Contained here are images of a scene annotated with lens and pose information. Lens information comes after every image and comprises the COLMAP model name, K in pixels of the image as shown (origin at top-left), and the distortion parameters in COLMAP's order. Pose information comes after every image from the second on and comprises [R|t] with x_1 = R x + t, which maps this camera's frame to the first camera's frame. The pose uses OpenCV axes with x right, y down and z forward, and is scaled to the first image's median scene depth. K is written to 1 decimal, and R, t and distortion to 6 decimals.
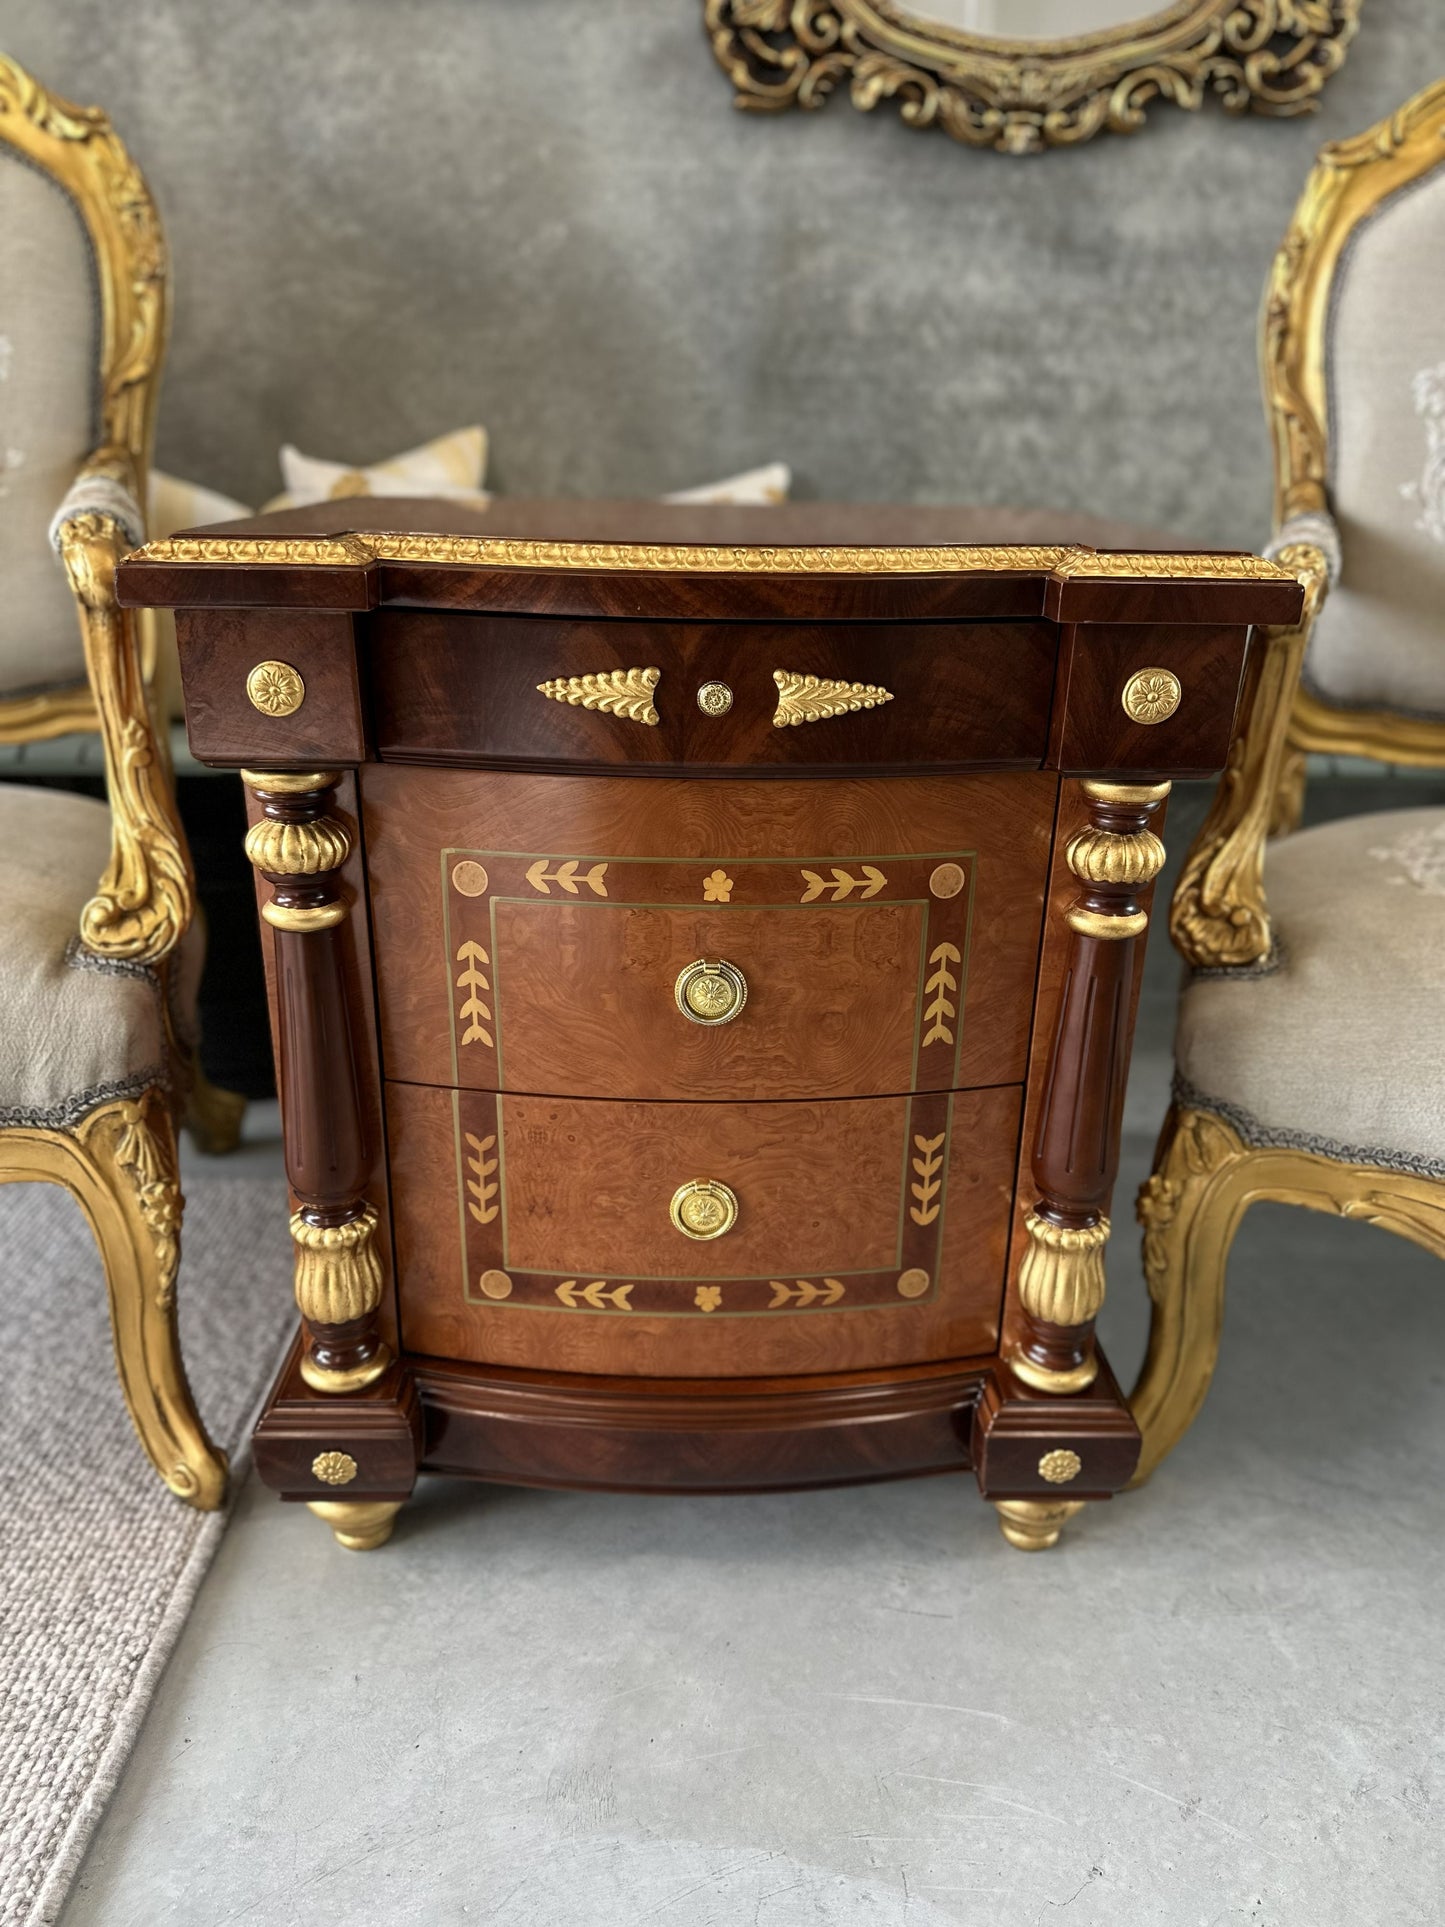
lens RADIAL K [[1401.6, 0, 720.6], [0, 1401.6, 966.6], [0, 0, 1]] dist [-0.009500, -0.011267]
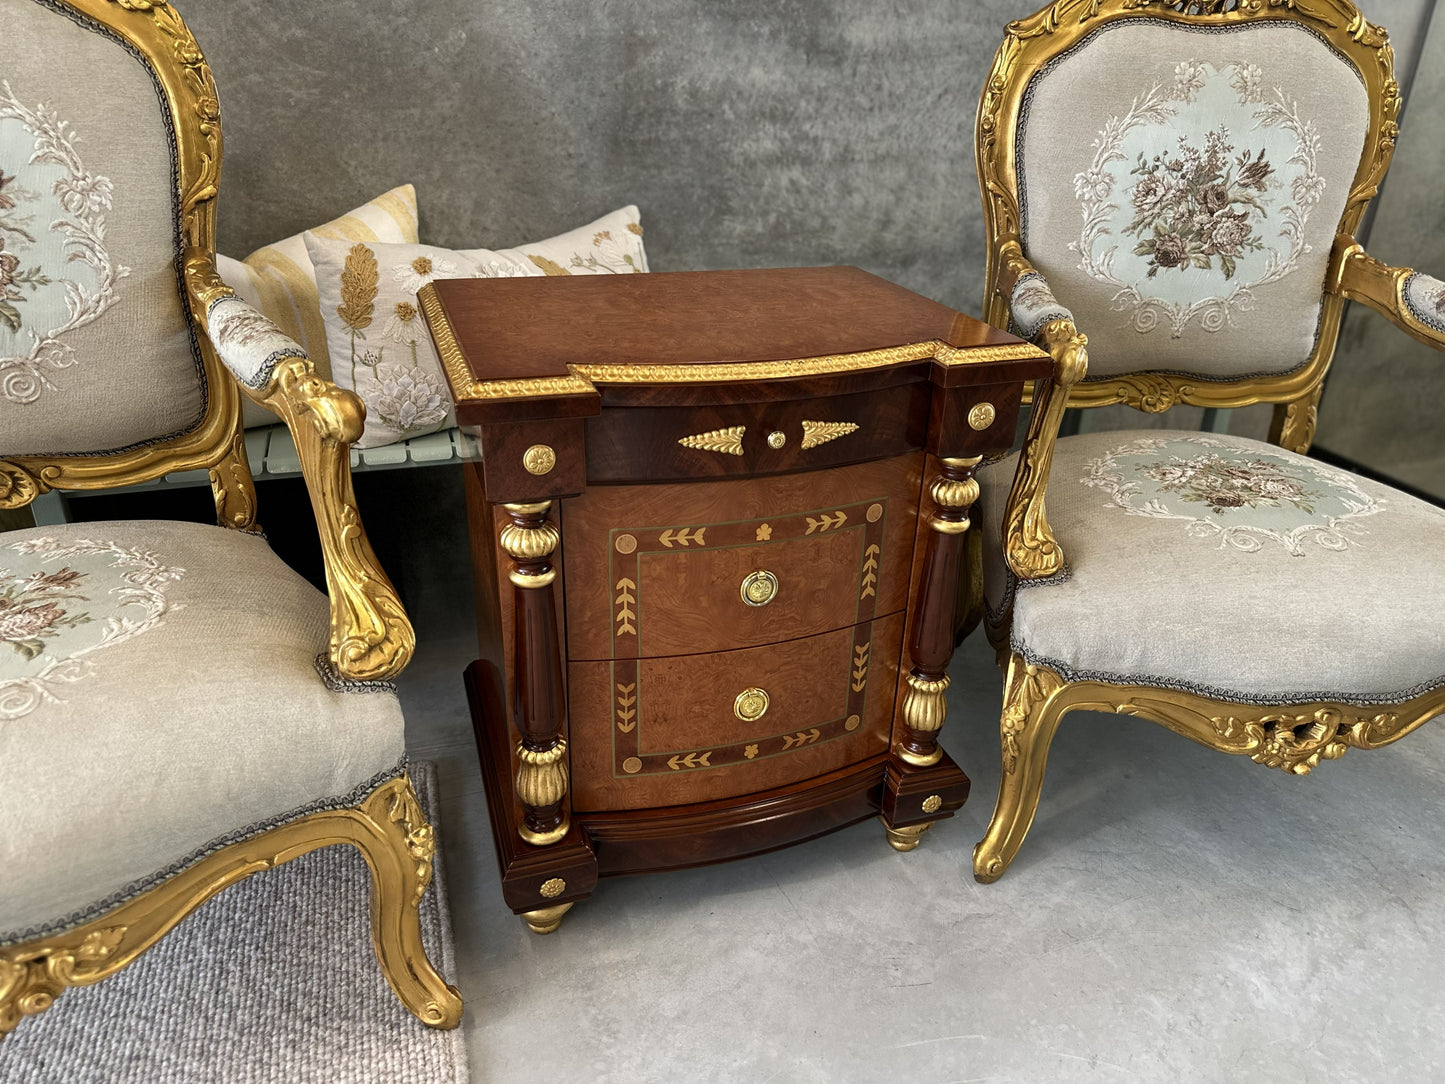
lens RADIAL K [[1051.0, 0, 722.5], [0, 1051.0, 542.0], [0, 0, 1]] dist [-0.009500, -0.011267]
pose [[0.953998, -0.118487, 0.275407, -0.346902], [0.094737, 0.990662, 0.098045, -0.201641], [-0.284452, -0.067444, 0.956315, -0.096611]]
